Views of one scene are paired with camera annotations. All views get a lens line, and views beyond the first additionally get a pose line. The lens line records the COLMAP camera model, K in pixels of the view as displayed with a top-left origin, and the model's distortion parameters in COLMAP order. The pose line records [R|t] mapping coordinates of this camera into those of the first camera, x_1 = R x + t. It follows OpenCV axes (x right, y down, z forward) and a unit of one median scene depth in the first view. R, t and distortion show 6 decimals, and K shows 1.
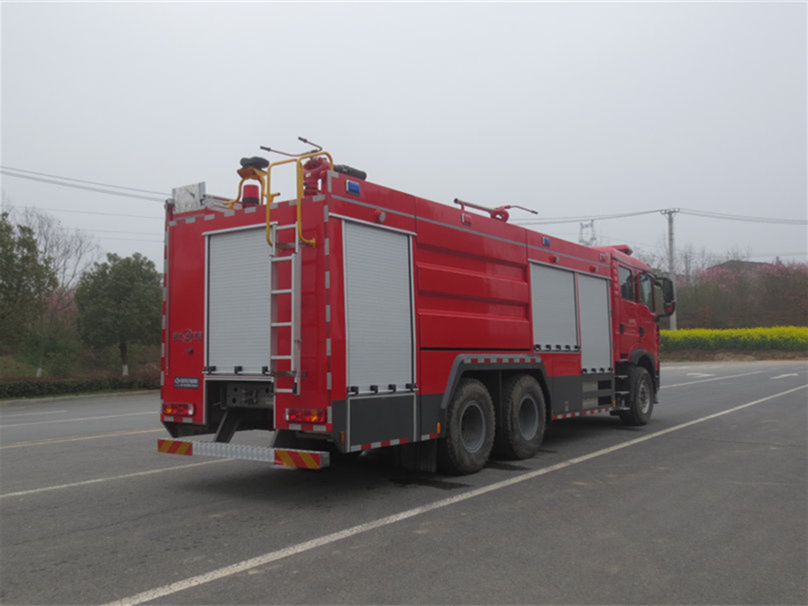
lens RADIAL K [[765.6, 0, 406.2], [0, 765.6, 301.8], [0, 0, 1]] dist [-0.025721, 0.000000]
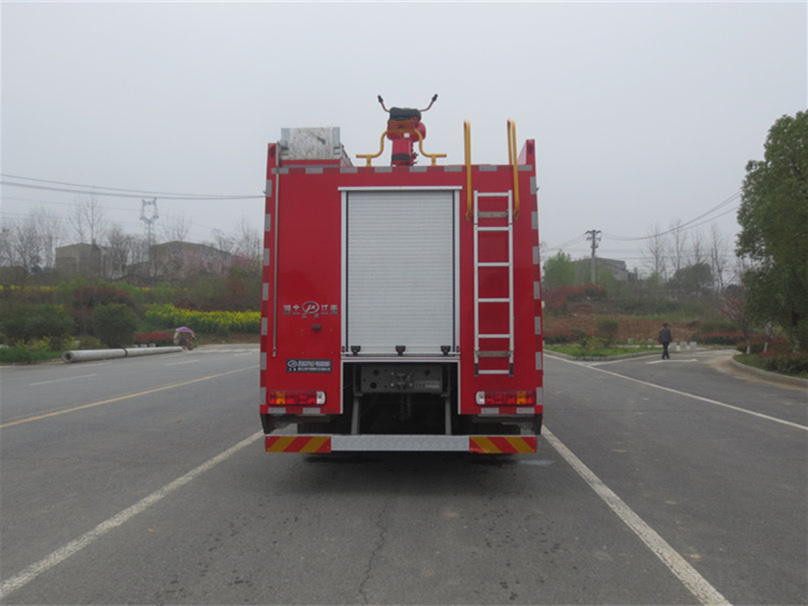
lens RADIAL K [[765.6, 0, 401.7], [0, 765.6, 302.3], [0, 0, 1]] dist [-0.025721, 0.000000]
pose [[0.836764, 0.030790, 0.546698, -0.670717], [-0.044667, 0.998929, 0.012106, 0.022652], [-0.545739, -0.034549, 0.837242, 0.255061]]
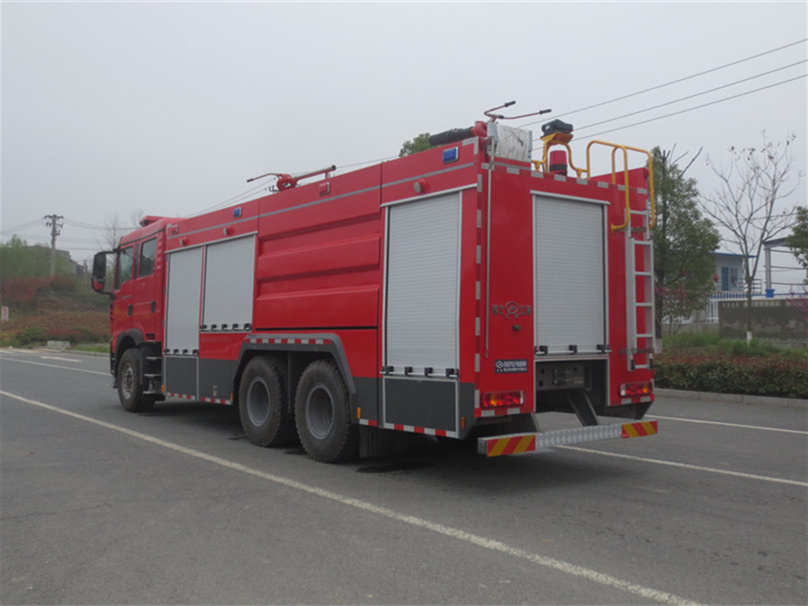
lens RADIAL K [[827.6, 0, 403.6], [0, 827.6, 301.9], [0, 0, 1]] dist [-0.009351, 0.000000]
pose [[0.299441, 0.042269, 0.953178, -1.199883], [-0.065859, 0.997551, -0.023547, 0.066200], [-0.951839, -0.055725, 0.301491, 0.857866]]
